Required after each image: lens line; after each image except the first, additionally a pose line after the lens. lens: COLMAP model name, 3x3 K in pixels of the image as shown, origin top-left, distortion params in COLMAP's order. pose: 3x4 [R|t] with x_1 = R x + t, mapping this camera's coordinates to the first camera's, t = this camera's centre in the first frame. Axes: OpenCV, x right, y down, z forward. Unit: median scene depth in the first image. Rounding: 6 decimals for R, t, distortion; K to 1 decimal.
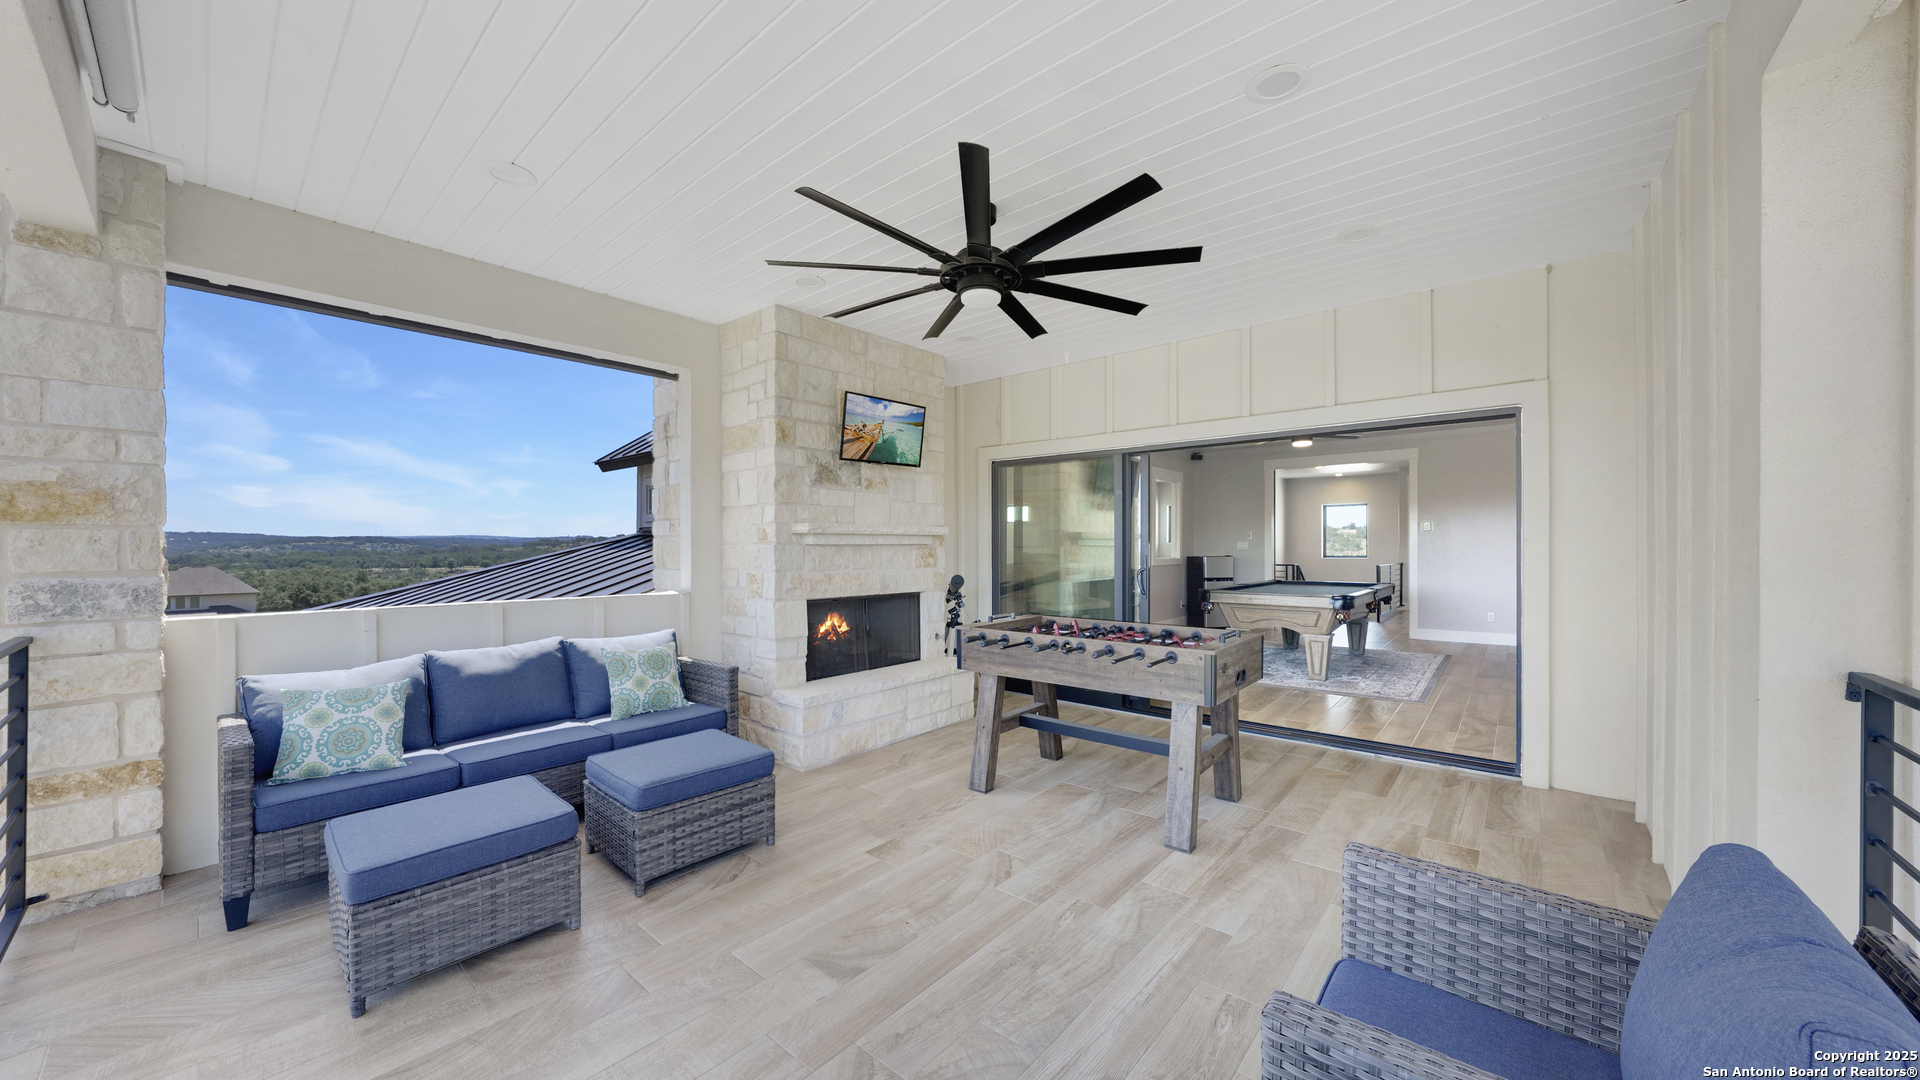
lens RADIAL K [[658.2, 0, 956.5], [0, 658.2, 542.6], [0, 0, 1]] dist [-0.027118, 0.000441]
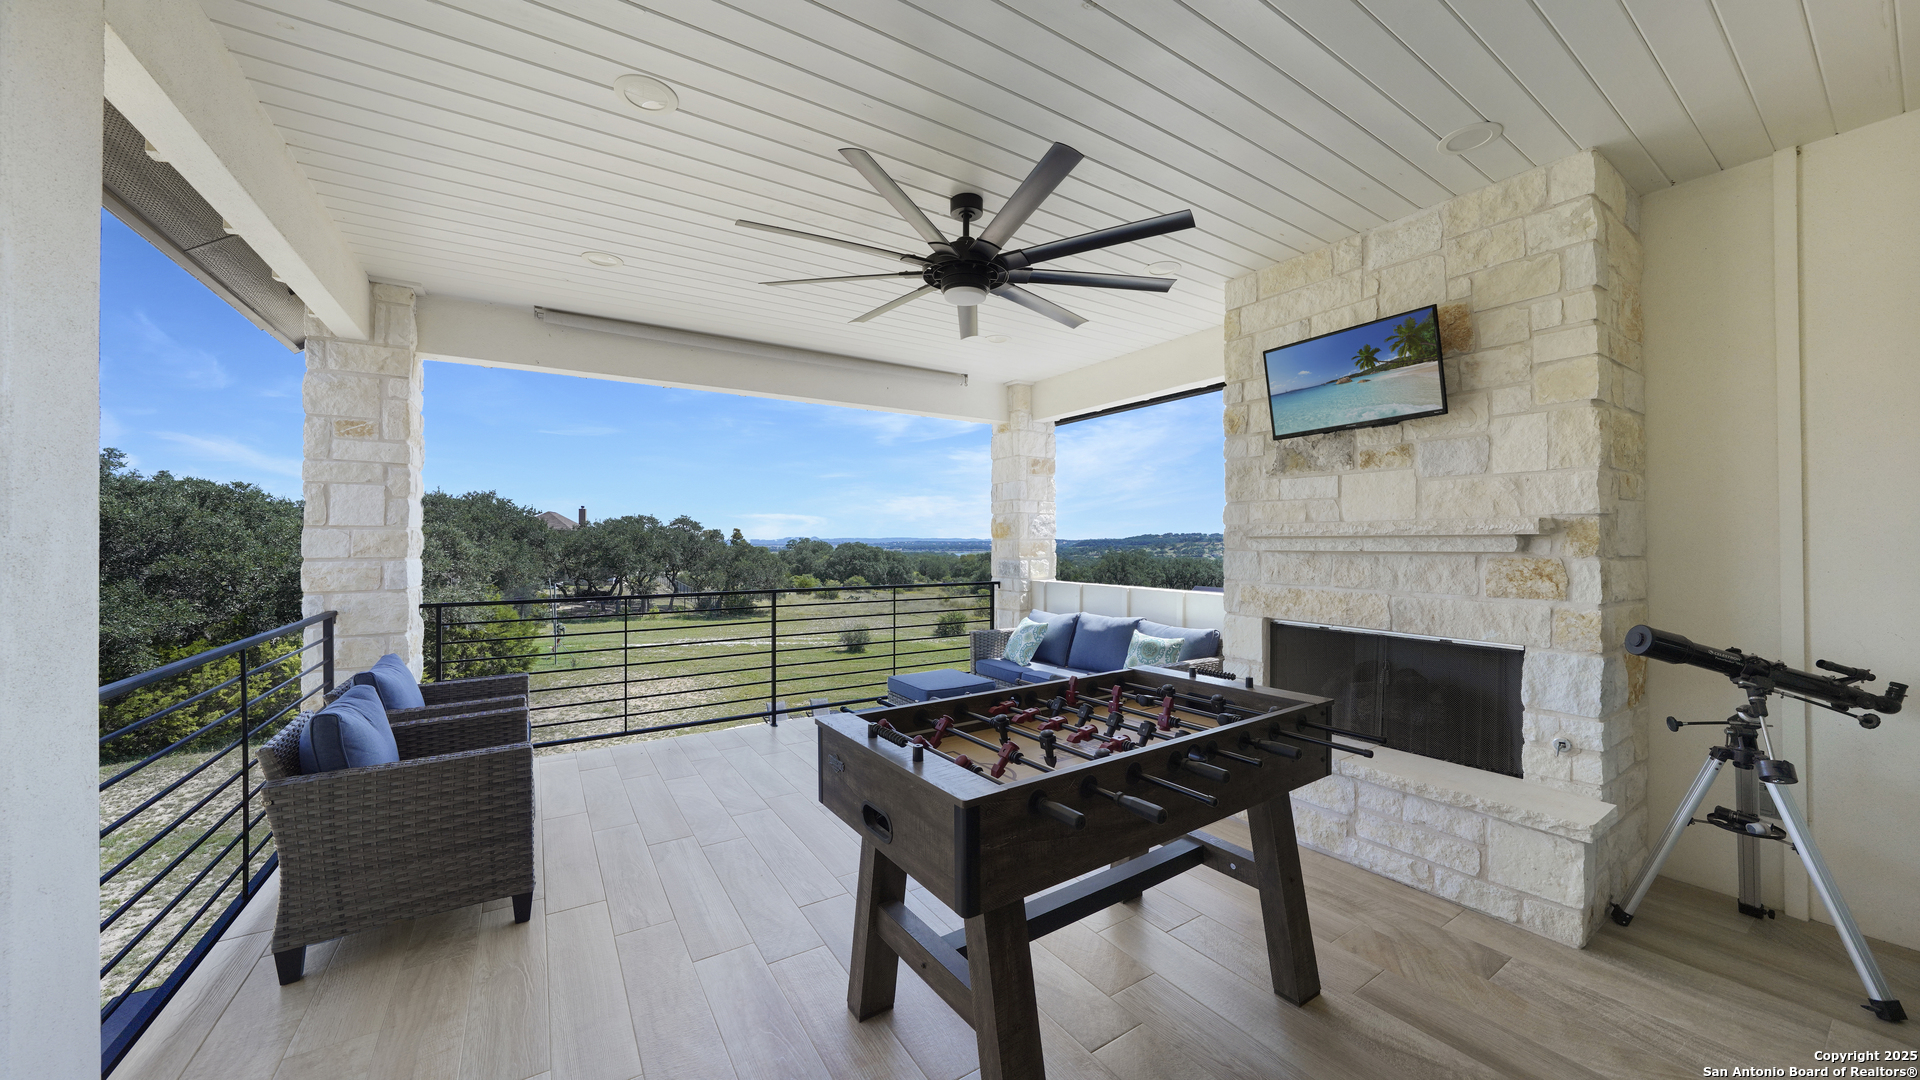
lens RADIAL K [[658.2, 0, 961.3], [0, 658.2, 538.8], [0, 0, 1]] dist [-0.027118, 0.000441]
pose [[-0.262819, -0.000985, -0.964845, 0.605814], [0.007680, 0.999966, -0.003113, -0.011114], [0.964815, -0.008228, -0.262802, 0.794254]]
